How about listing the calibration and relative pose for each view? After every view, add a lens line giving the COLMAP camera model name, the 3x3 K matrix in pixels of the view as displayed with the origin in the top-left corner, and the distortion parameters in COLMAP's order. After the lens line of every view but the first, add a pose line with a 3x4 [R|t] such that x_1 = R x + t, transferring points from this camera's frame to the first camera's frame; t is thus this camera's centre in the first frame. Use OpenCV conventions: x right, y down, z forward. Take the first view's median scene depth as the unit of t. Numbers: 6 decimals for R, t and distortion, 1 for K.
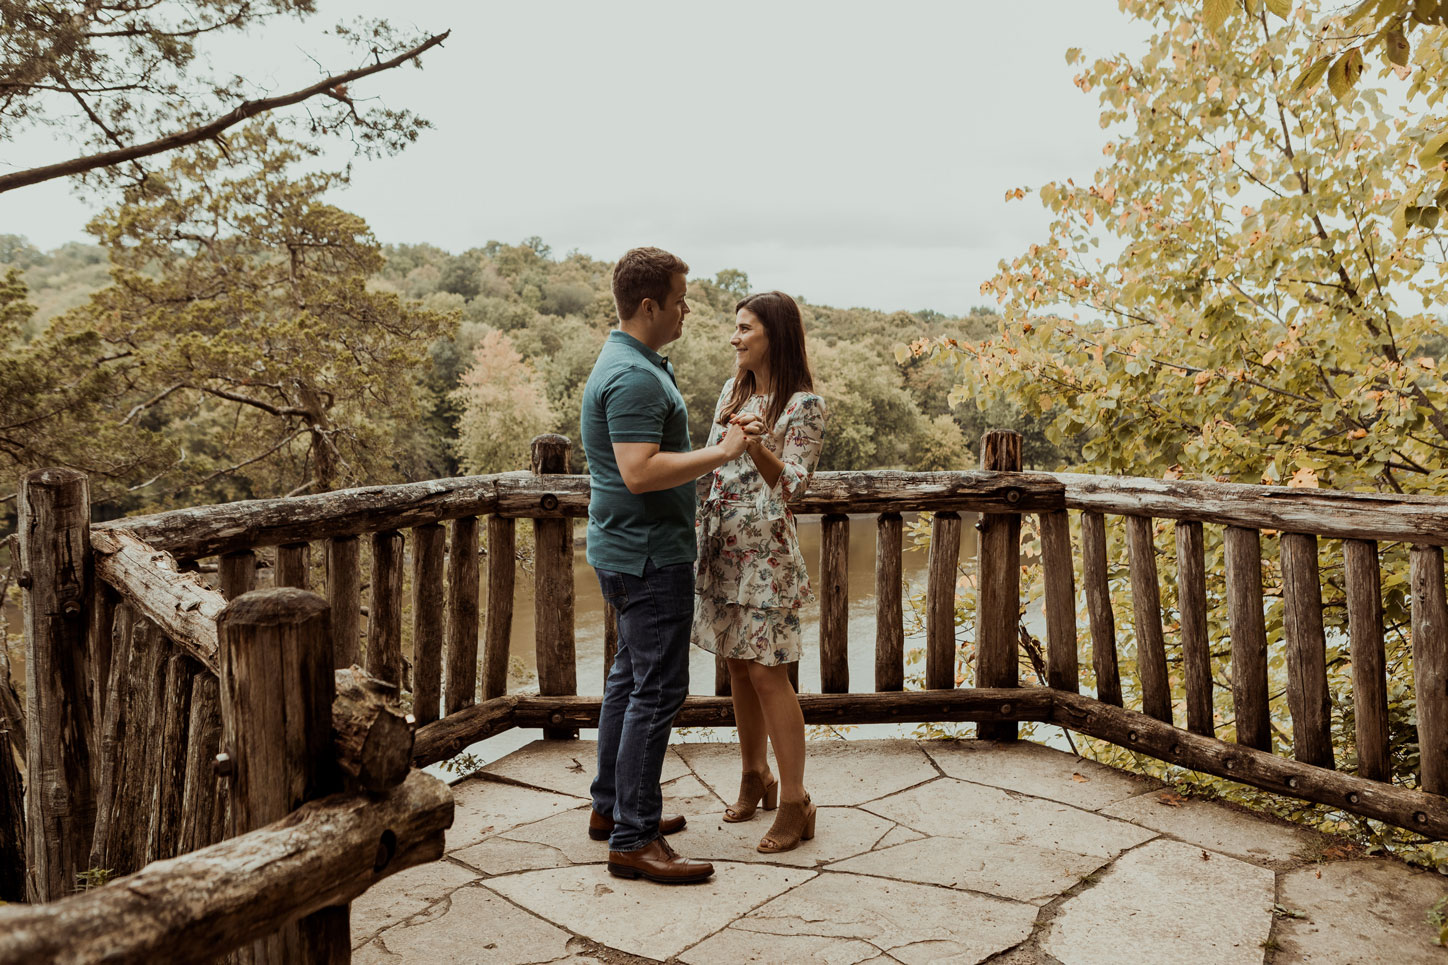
lens RADIAL K [[1294.2, 0, 724.0], [0, 1294.2, 482.5], [0, 0, 1]] dist [-0.007835, 0.001236]
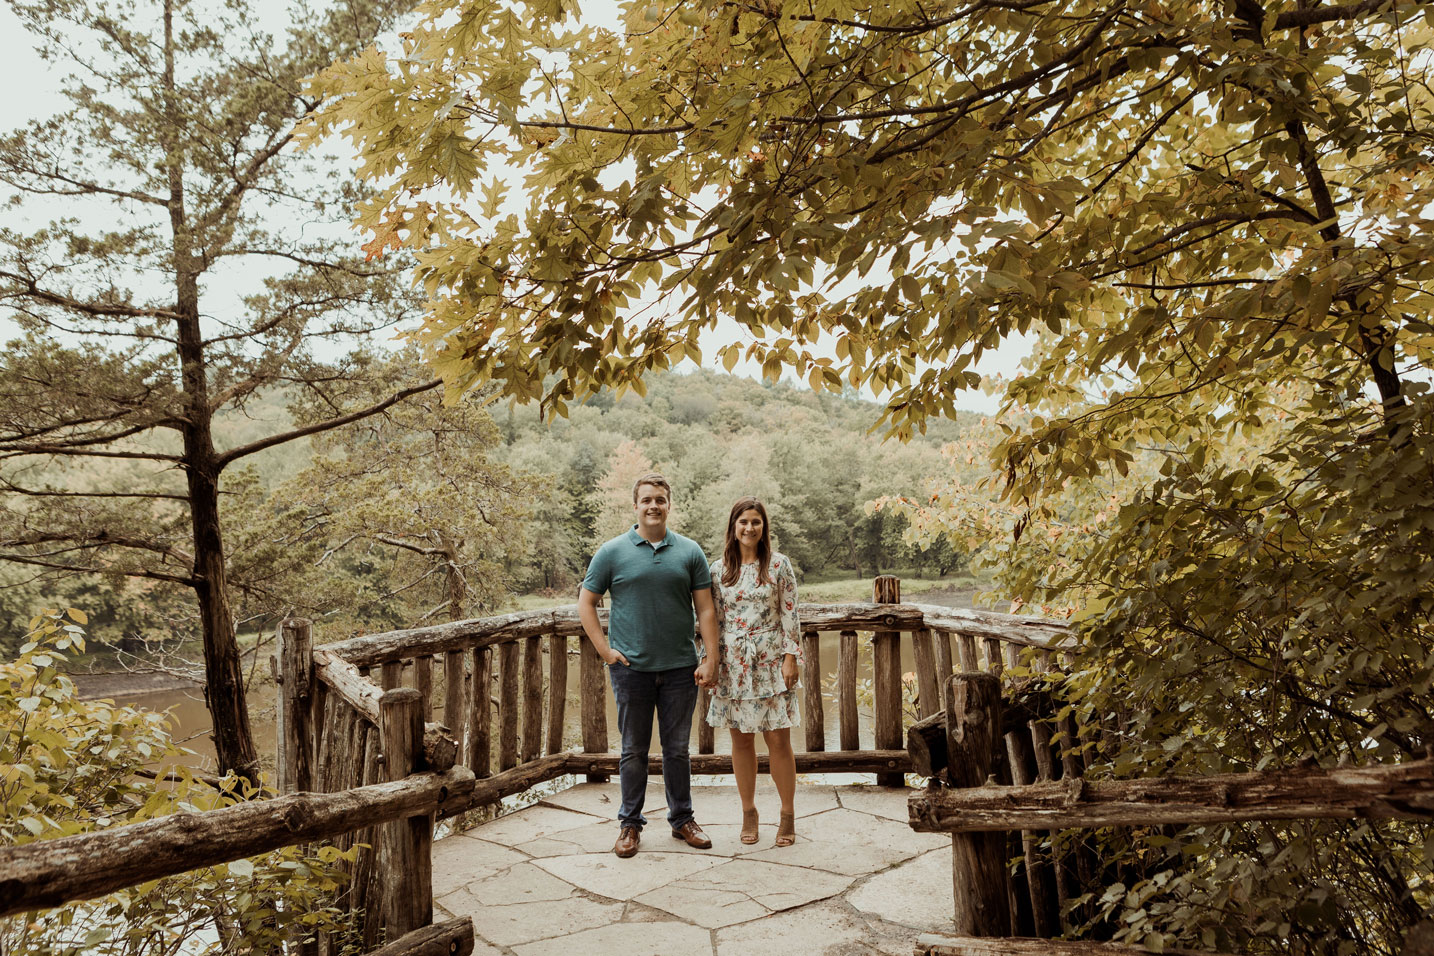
lens RADIAL K [[1193.2, 0, 717.0], [0, 1193.2, 478.0], [0, 0, 1]] dist [-0.016403, -0.000620]
pose [[0.994892, -0.016201, -0.099633, 0.168064], [0.007998, 0.996585, -0.082186, -0.043648], [0.100624, 0.080969, 0.991624, -0.425630]]
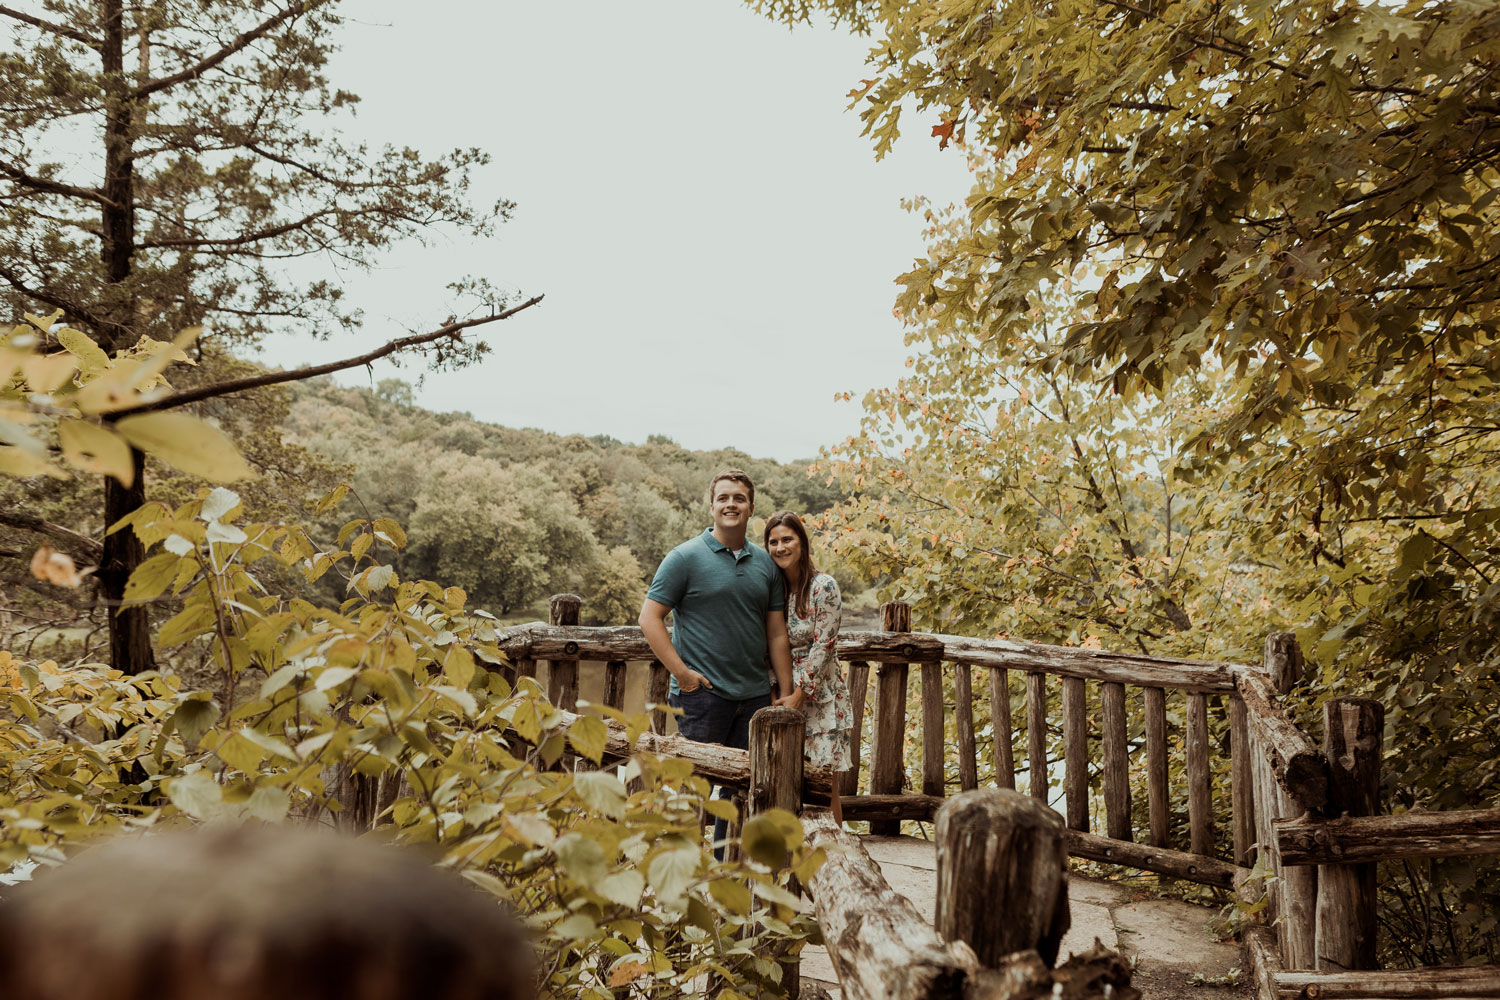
lens RADIAL K [[1365.2, 0, 750.0], [0, 1365.2, 500.0], [0, 0, 1]] dist [0.008177, 0.000698]
pose [[0.964423, 0.049892, 0.259612, -0.328943], [-0.027950, 0.995770, -0.087532, -0.017773], [-0.262881, 0.077162, 0.961738, -0.367545]]
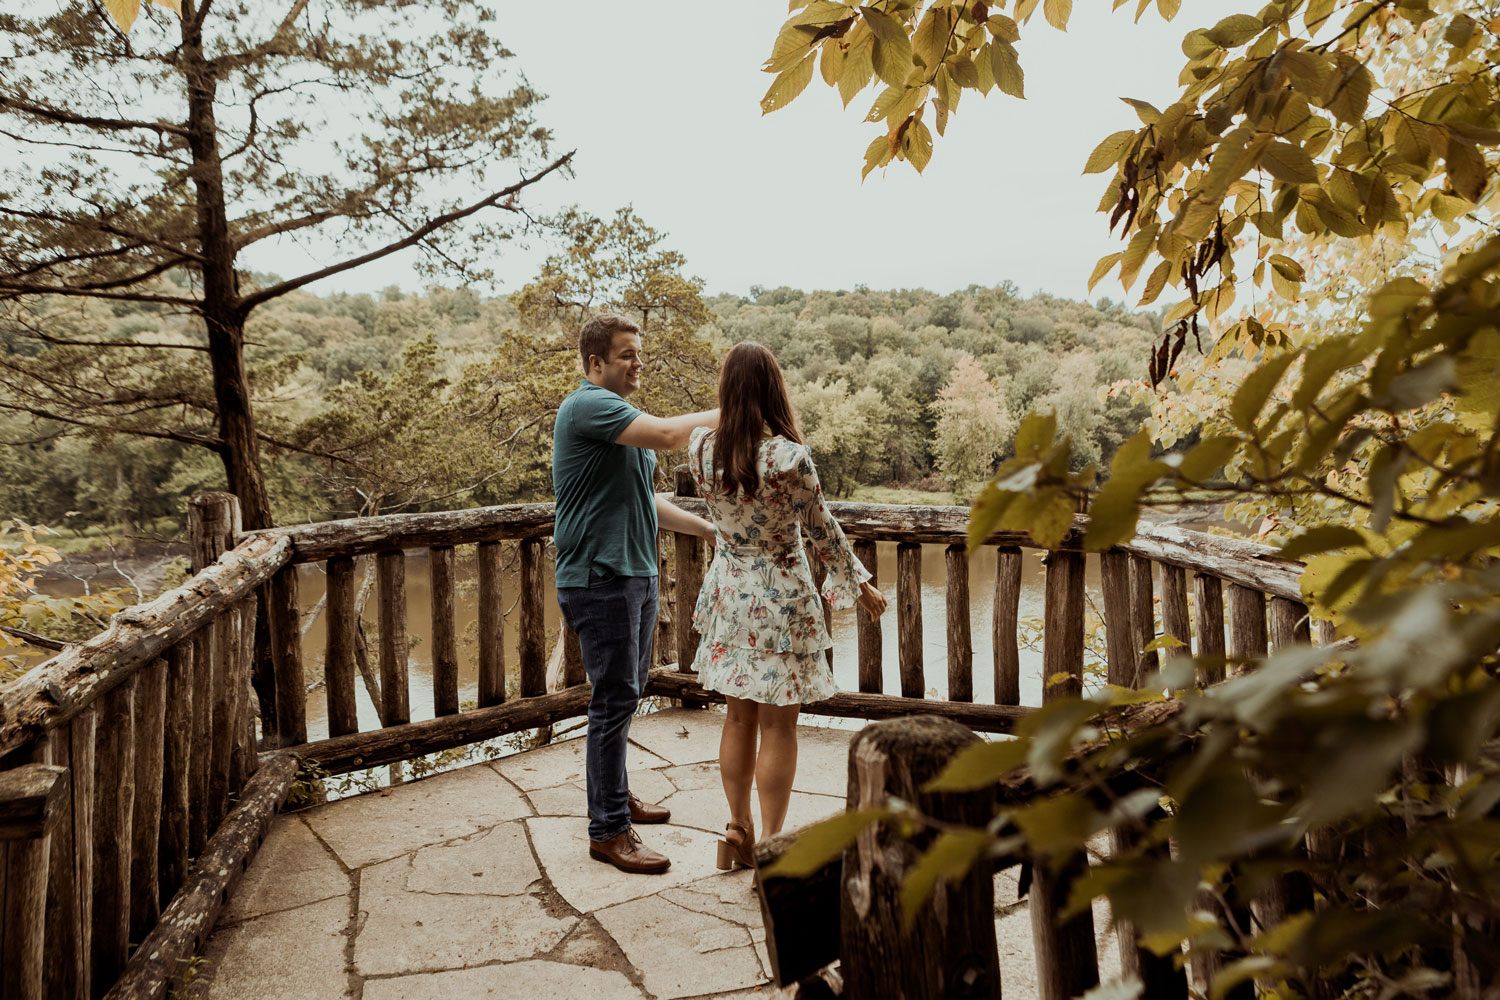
lens RADIAL K [[1007.1, 0, 750.0], [0, 1007.1, 500.0], [0, 0, 1]] dist [-0.029859, 0.000280]
pose [[0.925898, 0.043399, -0.375273, 0.298958], [-0.033673, 0.998906, 0.032440, -0.038596], [0.376271, -0.017399, 0.926346, 0.129497]]
